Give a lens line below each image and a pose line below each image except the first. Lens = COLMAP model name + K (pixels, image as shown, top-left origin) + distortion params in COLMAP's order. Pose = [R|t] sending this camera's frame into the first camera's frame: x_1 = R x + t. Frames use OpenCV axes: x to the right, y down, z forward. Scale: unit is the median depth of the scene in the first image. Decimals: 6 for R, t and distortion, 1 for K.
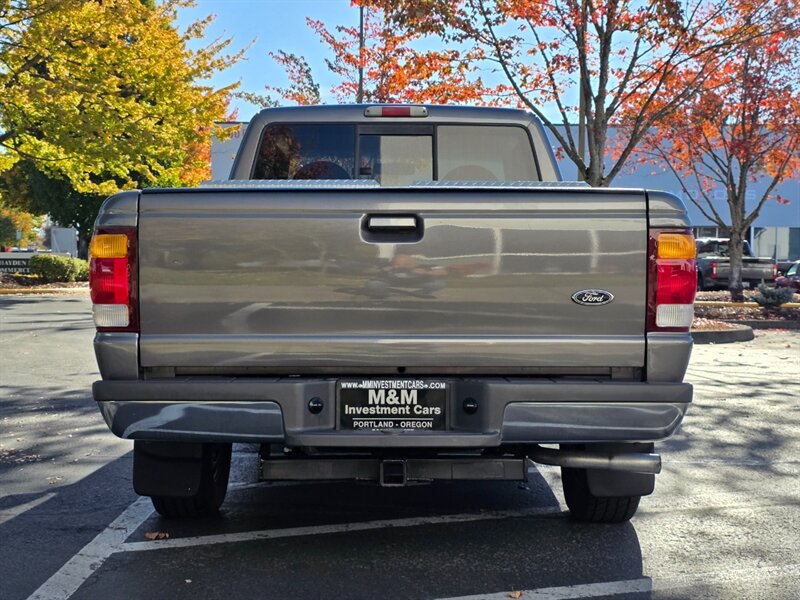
lens RADIAL K [[1114.2, 0, 399.8], [0, 1114.2, 299.7], [0, 0, 1]] dist [0.097046, -0.079029]
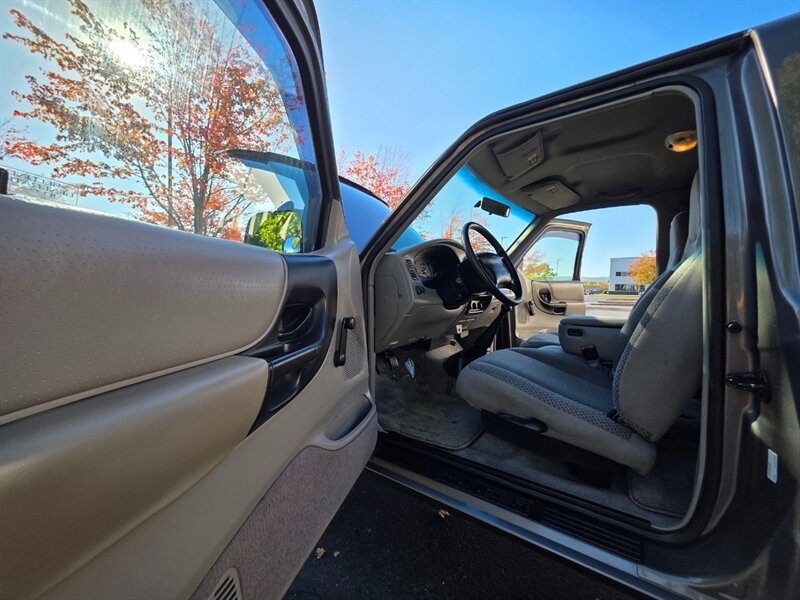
lens RADIAL K [[314.8, 0, 398.4], [0, 314.8, 307.1], [0, 0, 1]] dist [-0.001357, -0.000115]
pose [[0.593415, -0.046630, 0.803545, -0.355351], [0.006274, 0.998558, 0.053313, -0.069597], [-0.804873, -0.026595, 0.592852, 1.257608]]
